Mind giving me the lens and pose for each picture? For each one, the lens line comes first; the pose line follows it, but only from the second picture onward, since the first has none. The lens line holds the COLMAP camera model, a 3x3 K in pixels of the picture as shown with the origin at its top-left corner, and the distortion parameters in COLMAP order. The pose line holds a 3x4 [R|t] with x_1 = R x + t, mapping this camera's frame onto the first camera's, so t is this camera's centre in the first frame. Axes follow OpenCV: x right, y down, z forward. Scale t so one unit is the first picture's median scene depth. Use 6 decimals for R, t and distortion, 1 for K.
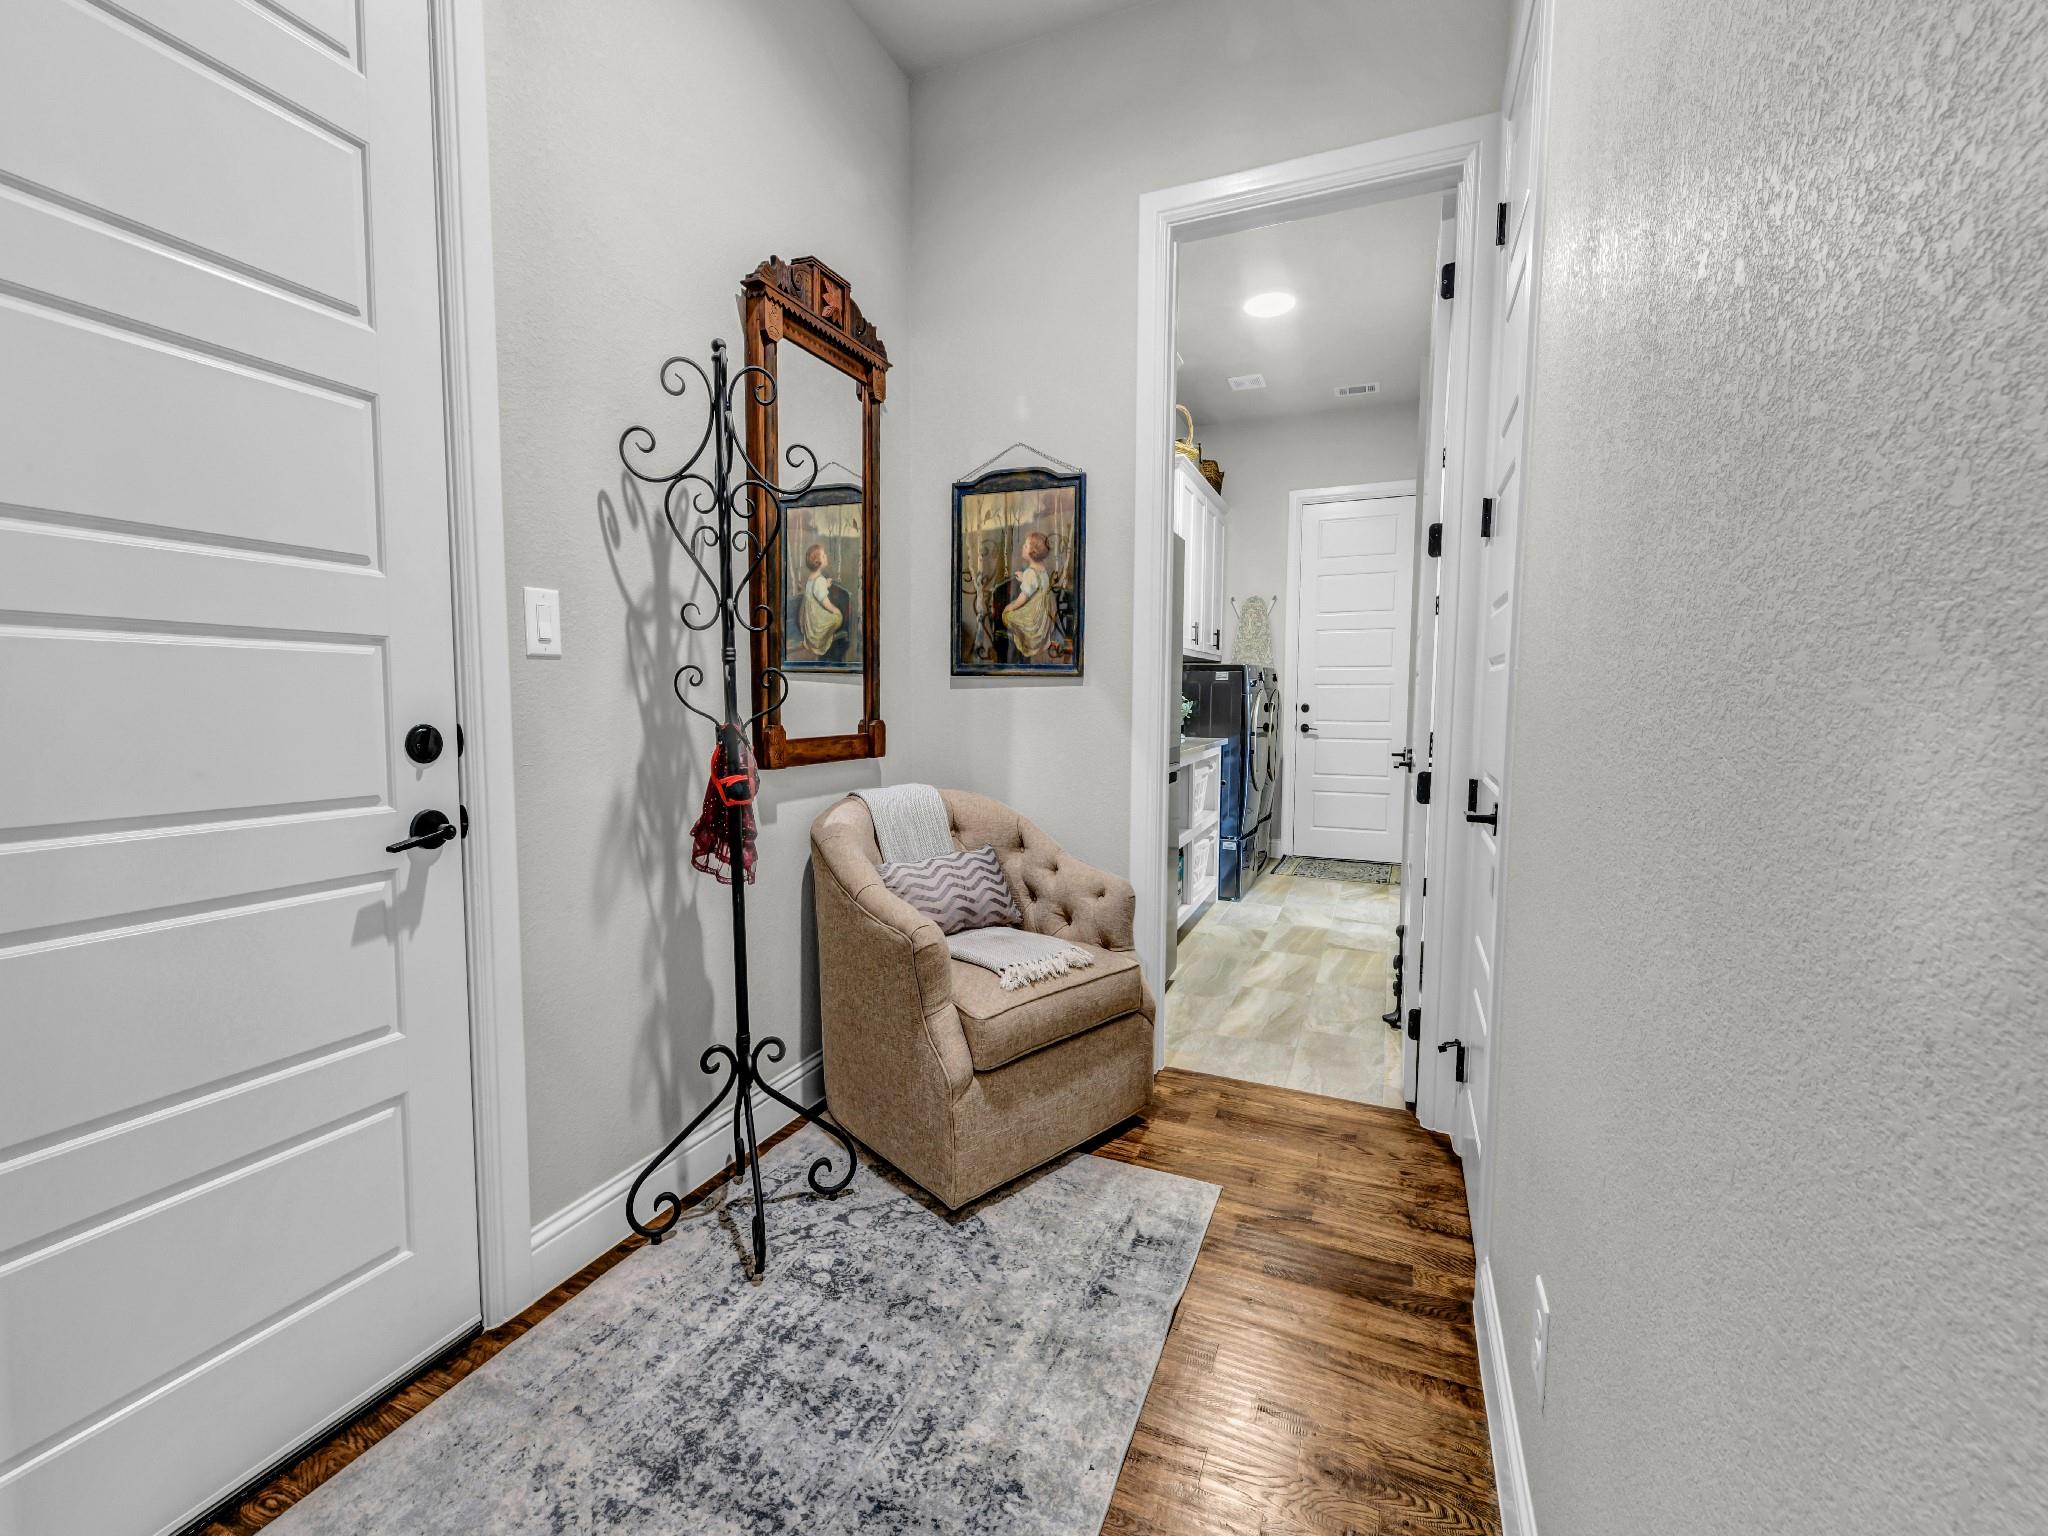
lens RADIAL K [[835.0, 0, 1031.6], [0, 835.0, 762.9], [0, 0, 1]] dist [0.010198, 0.000063]
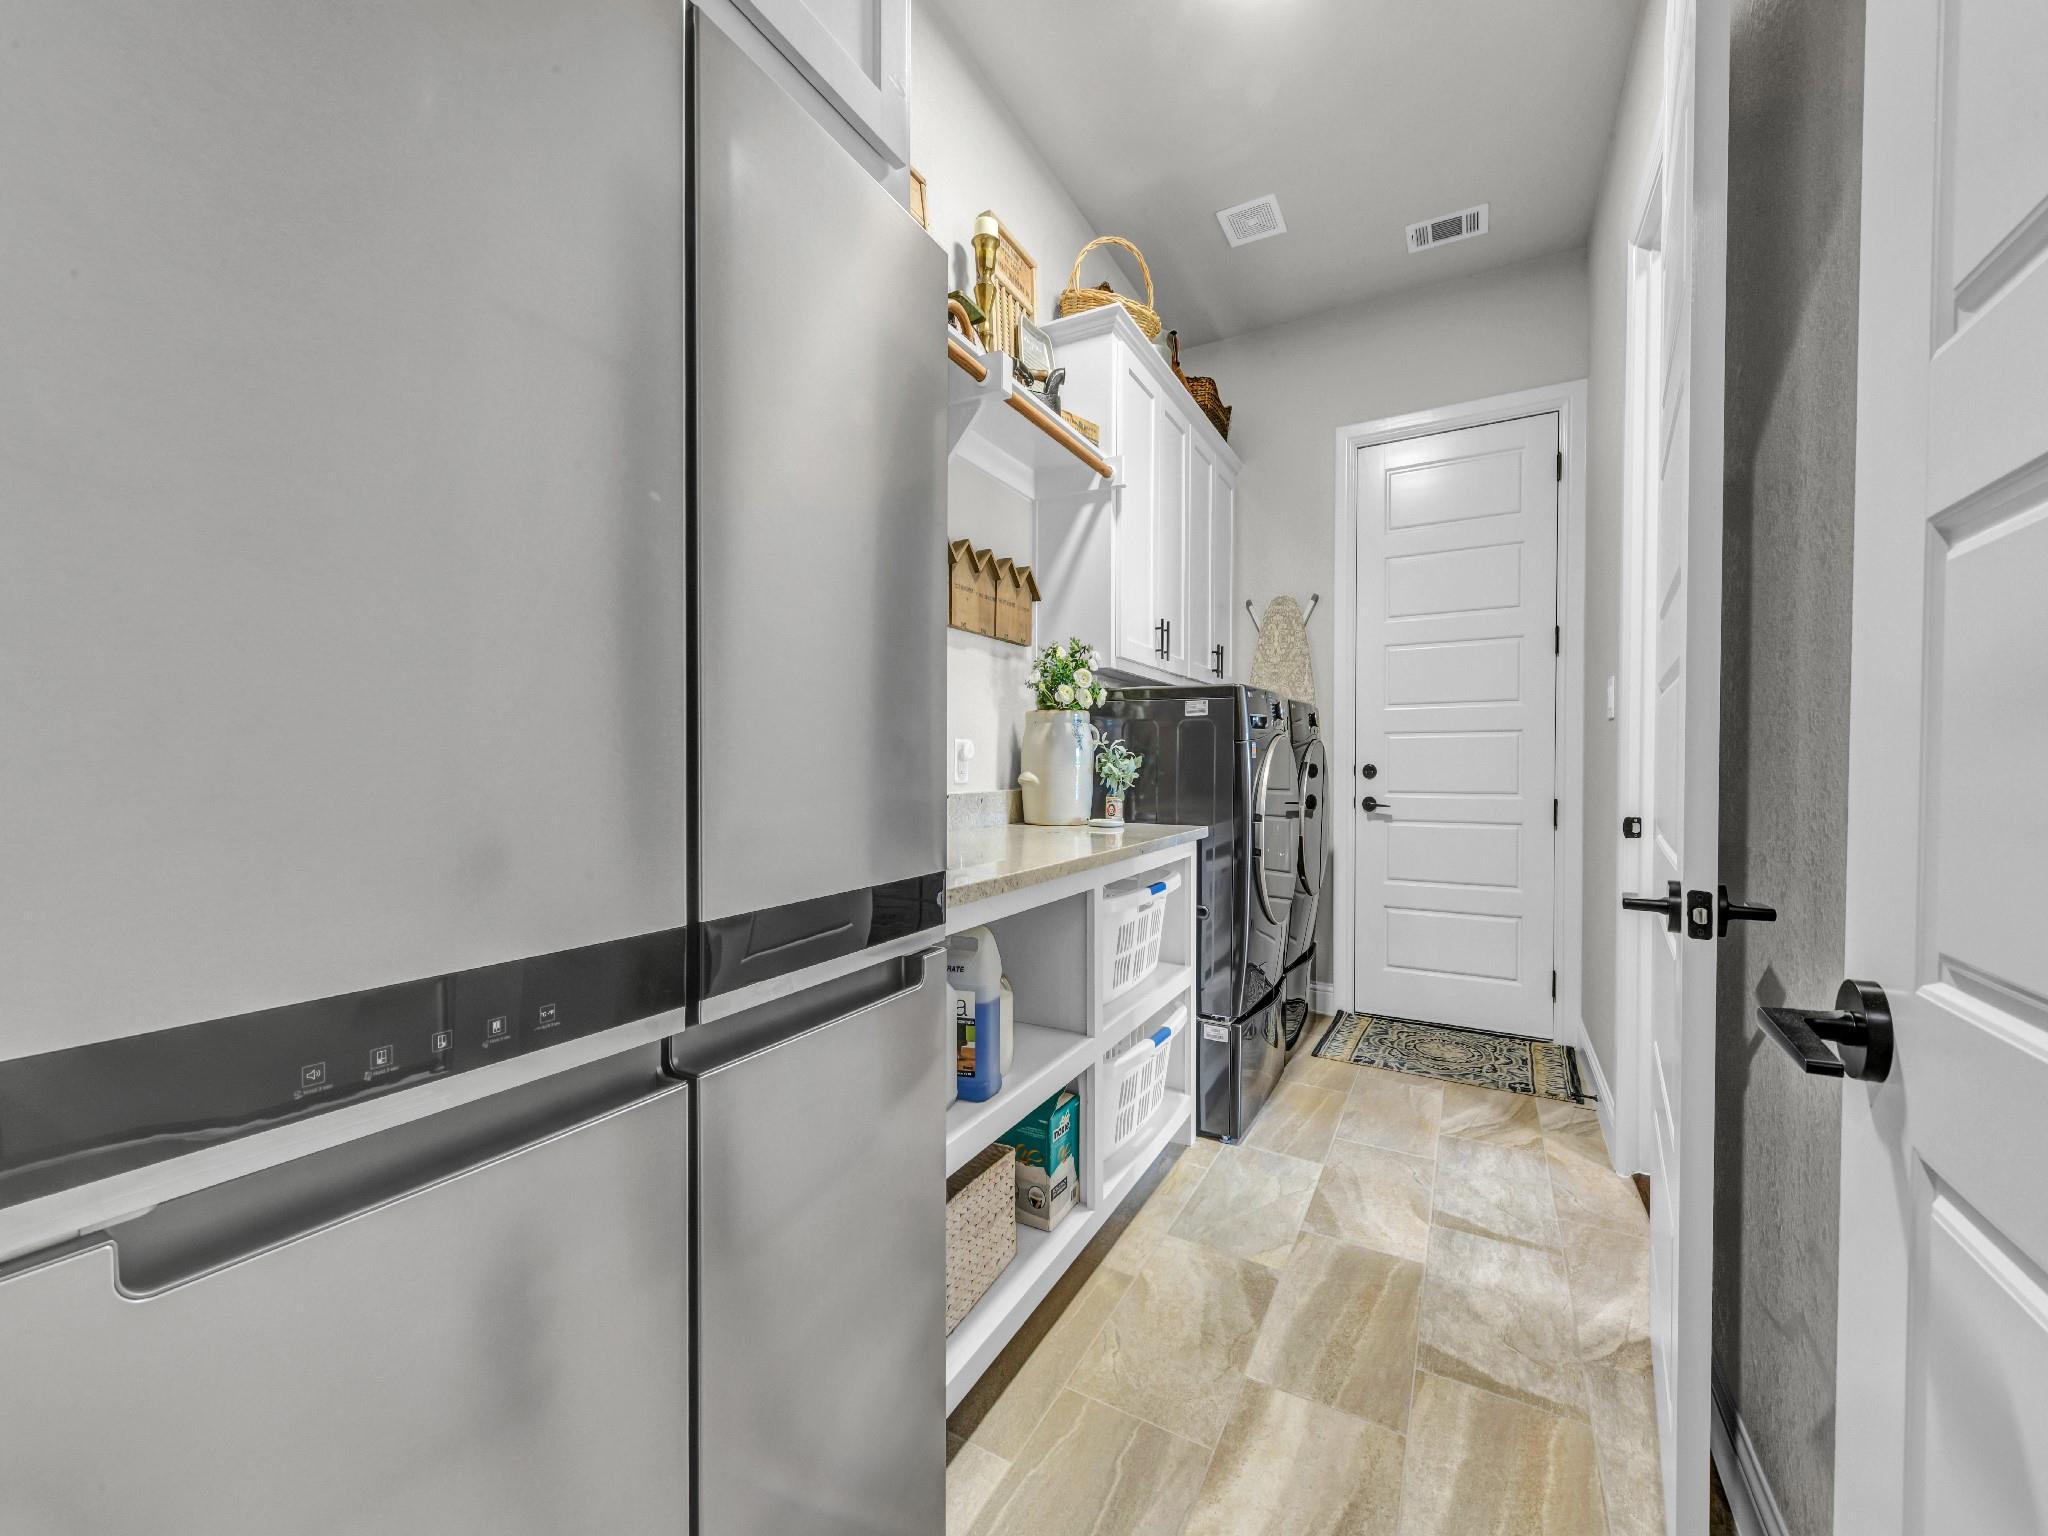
lens RADIAL K [[835.0, 0, 1014.7], [0, 835.0, 772.6], [0, 0, 1]] dist [0.010198, 0.000063]
pose [[0.994990, 0.000618, -0.099968, 0.163917], [-0.007638, 0.997528, -0.069853, -0.024819], [0.099678, 0.070267, 0.992536, 0.460345]]
